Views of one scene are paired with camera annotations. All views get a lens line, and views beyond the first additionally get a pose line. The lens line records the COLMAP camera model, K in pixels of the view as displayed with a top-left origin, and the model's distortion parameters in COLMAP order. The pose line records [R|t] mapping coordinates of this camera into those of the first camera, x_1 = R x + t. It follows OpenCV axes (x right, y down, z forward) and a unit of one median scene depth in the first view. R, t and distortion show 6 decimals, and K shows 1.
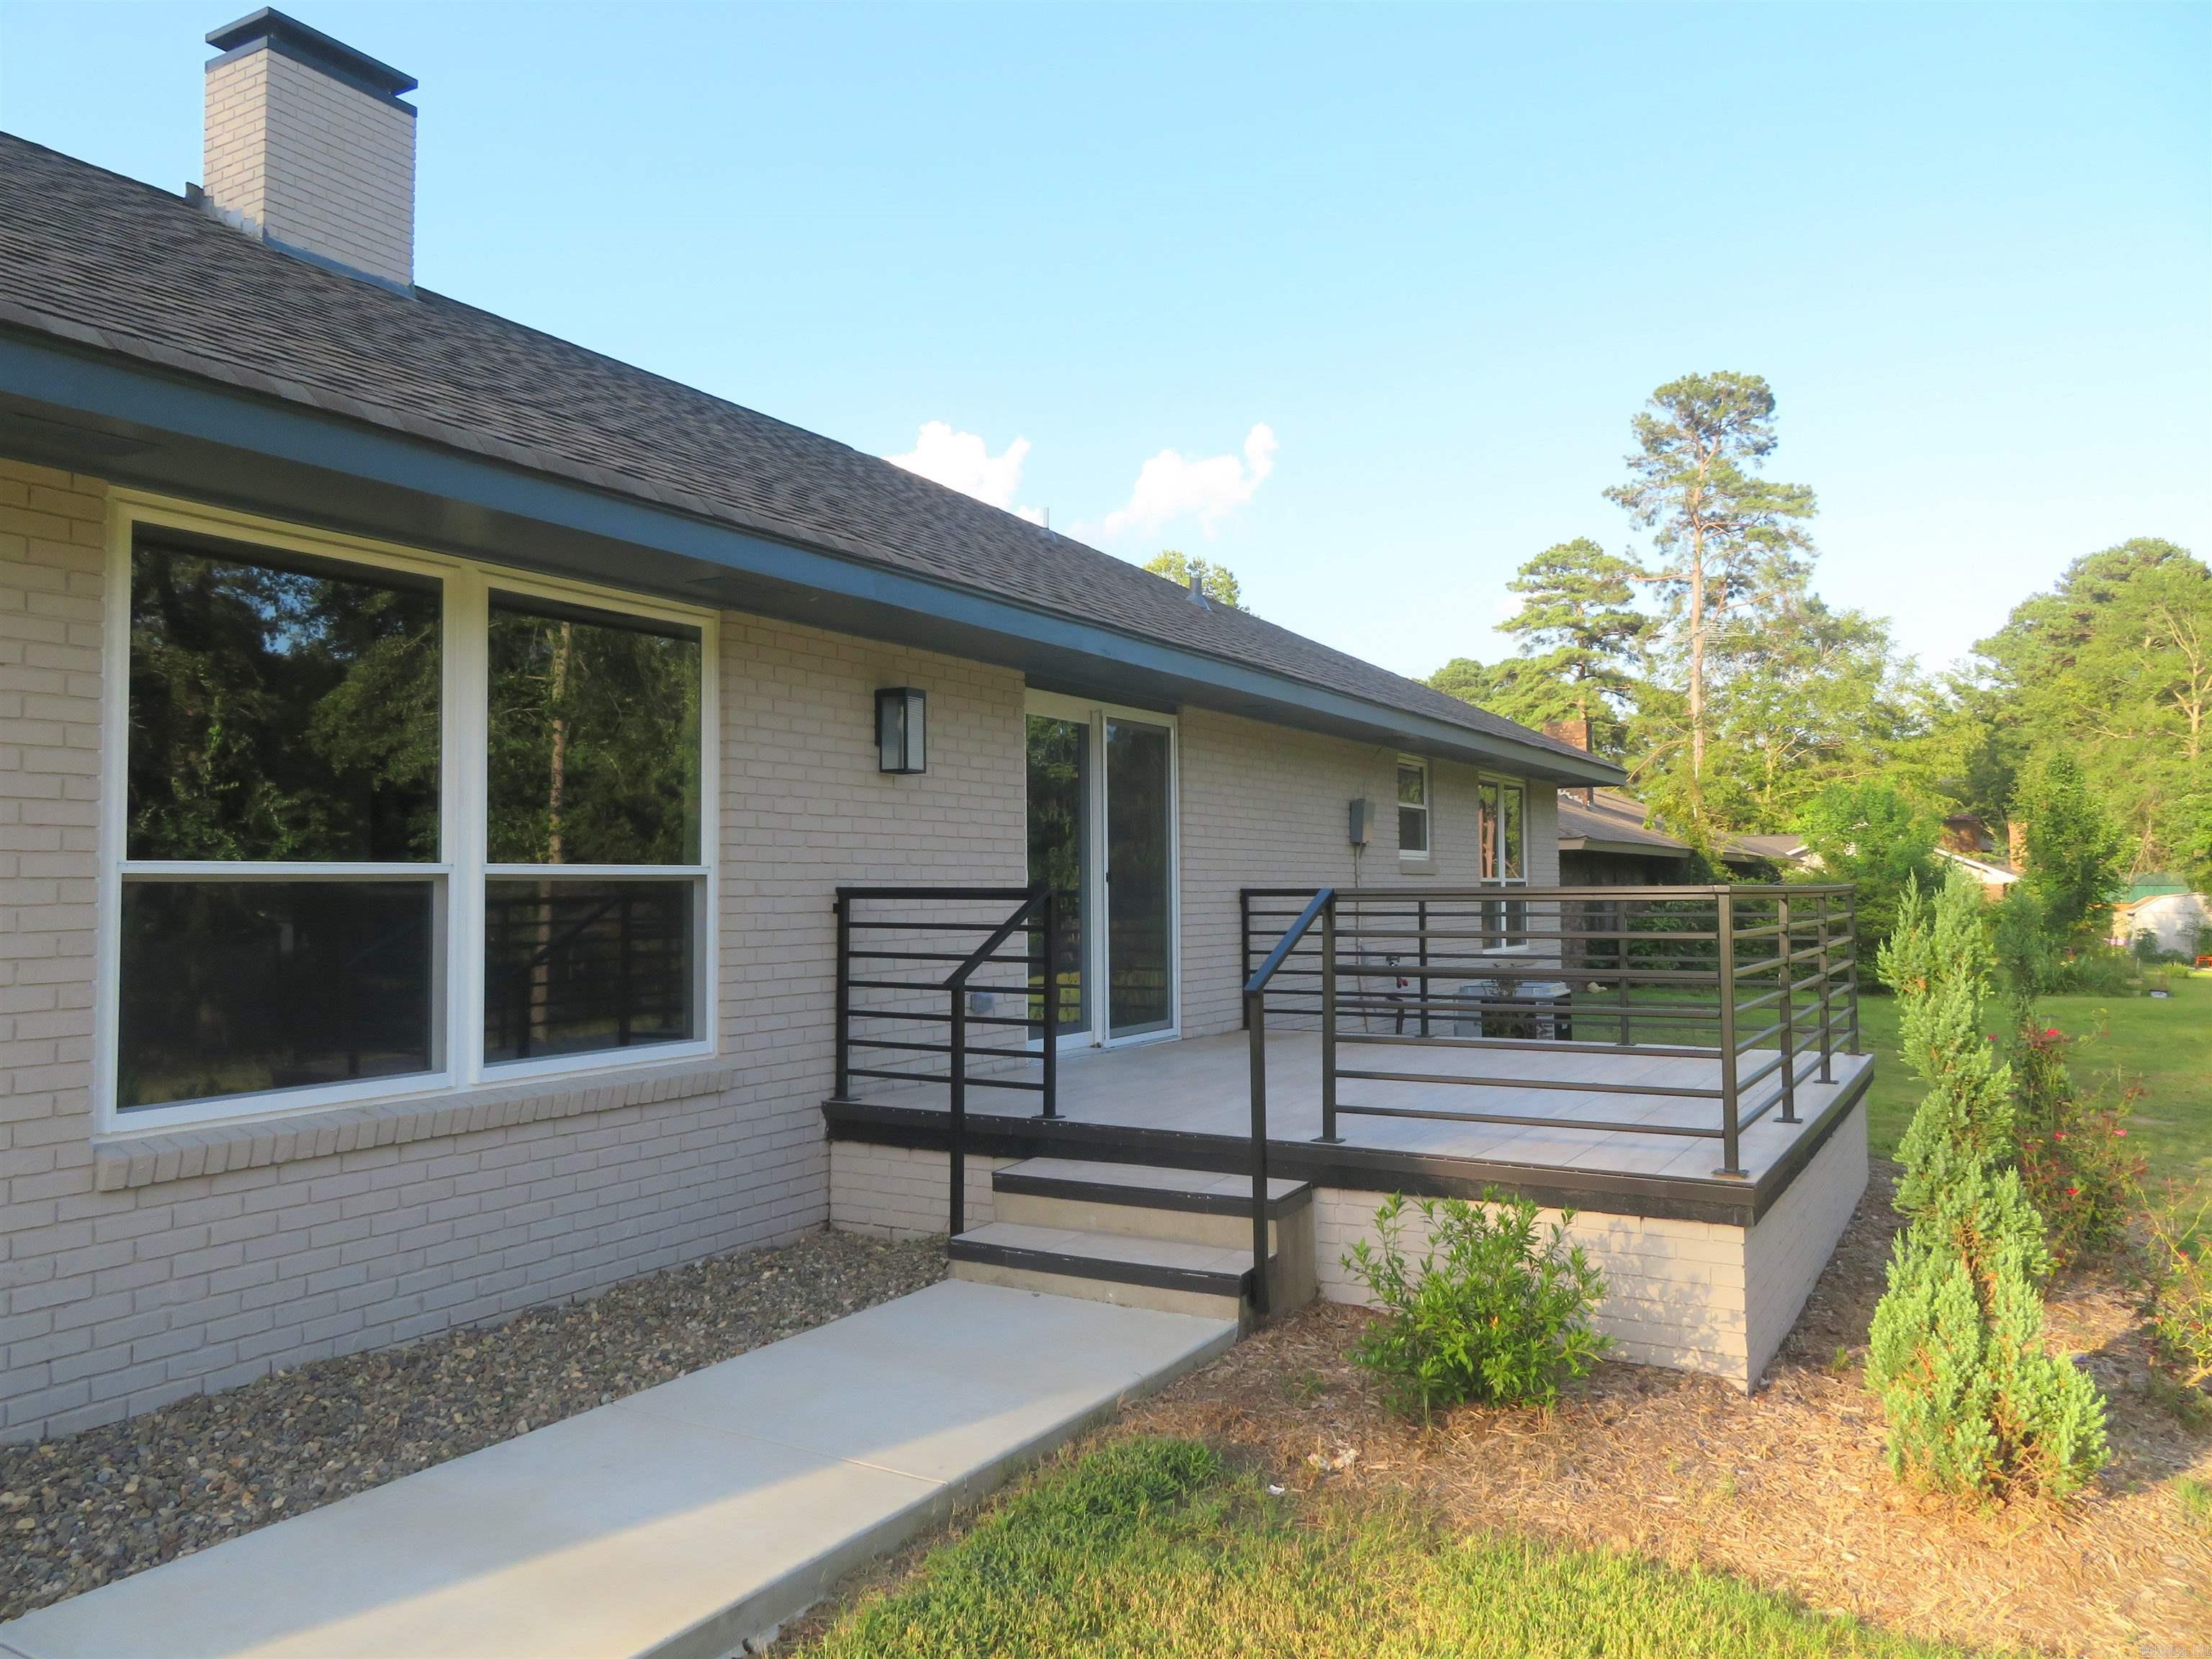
lens RADIAL K [[1593.1, 0, 1083.5], [0, 1593.1, 821.0], [0, 0, 1]] dist [-0.007159, 0.005526]
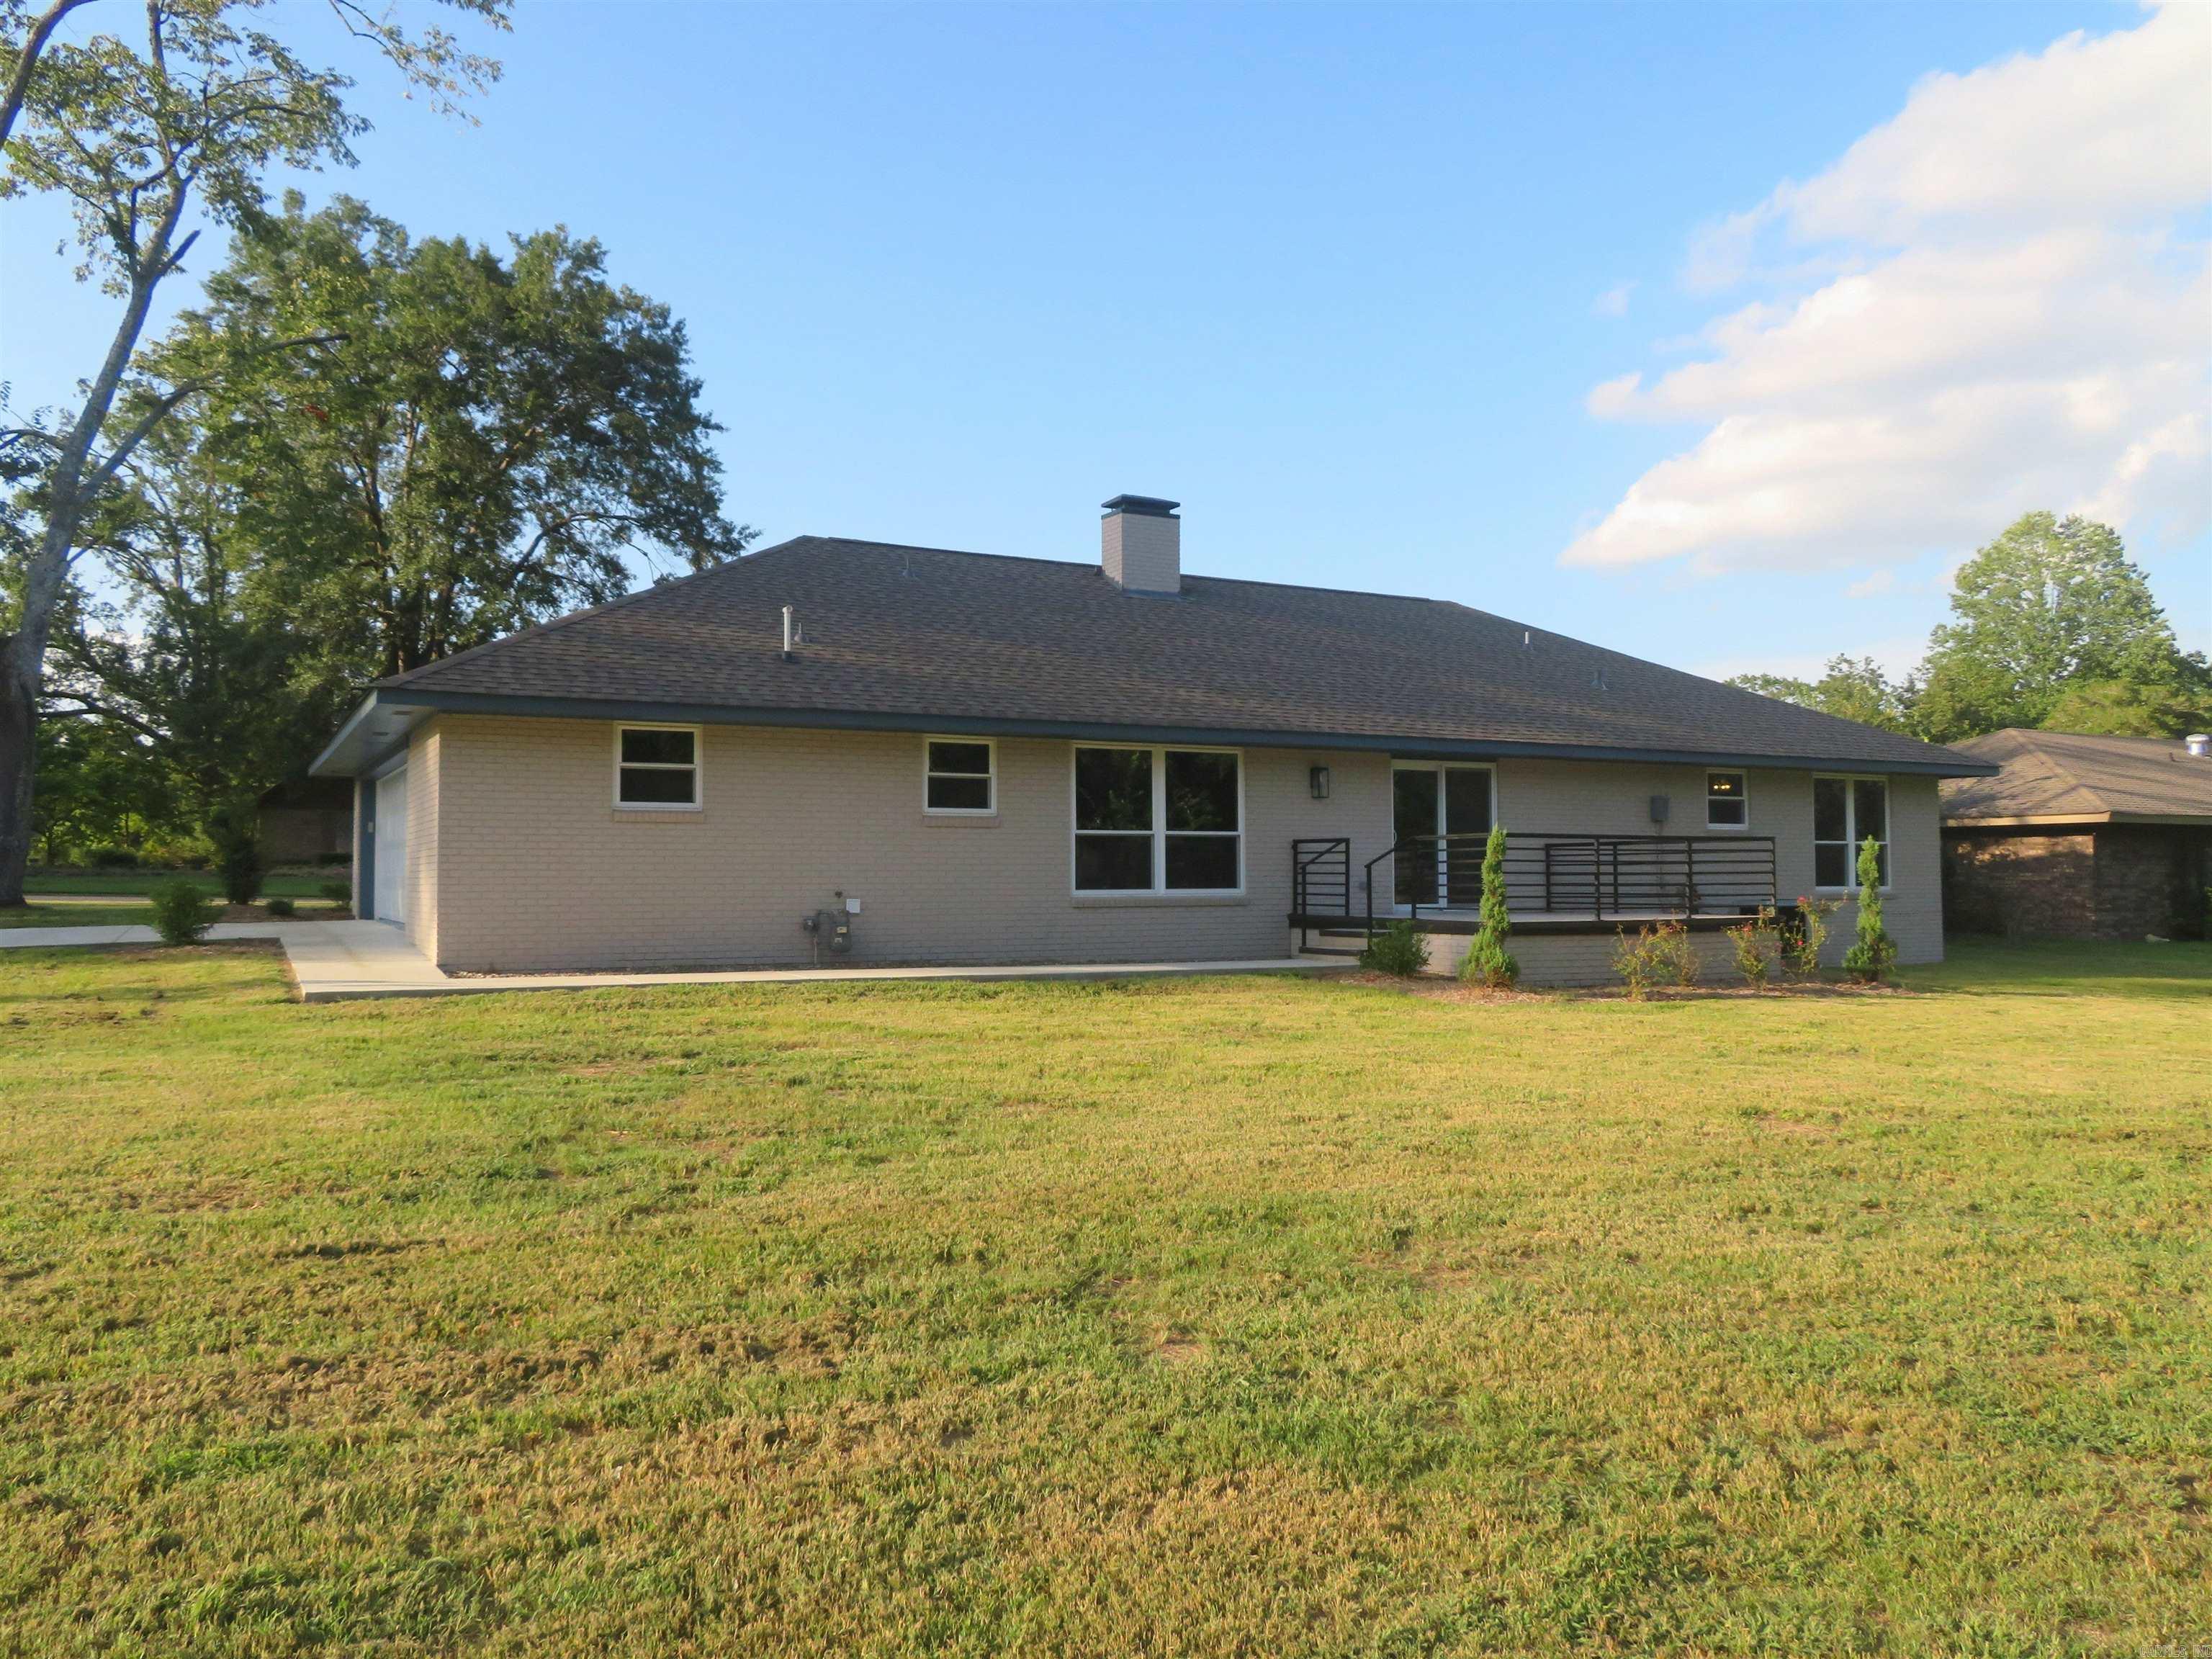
lens RADIAL K [[1658.9, 0, 1093.7], [0, 1658.9, 796.1], [0, 0, 1]] dist [0.003894, 0.009492]
pose [[0.855936, -0.022990, -0.516570, 0.092520], [0.019884, 0.999736, -0.011546, -0.000706], [0.516699, -0.000389, 0.856167, -0.148186]]
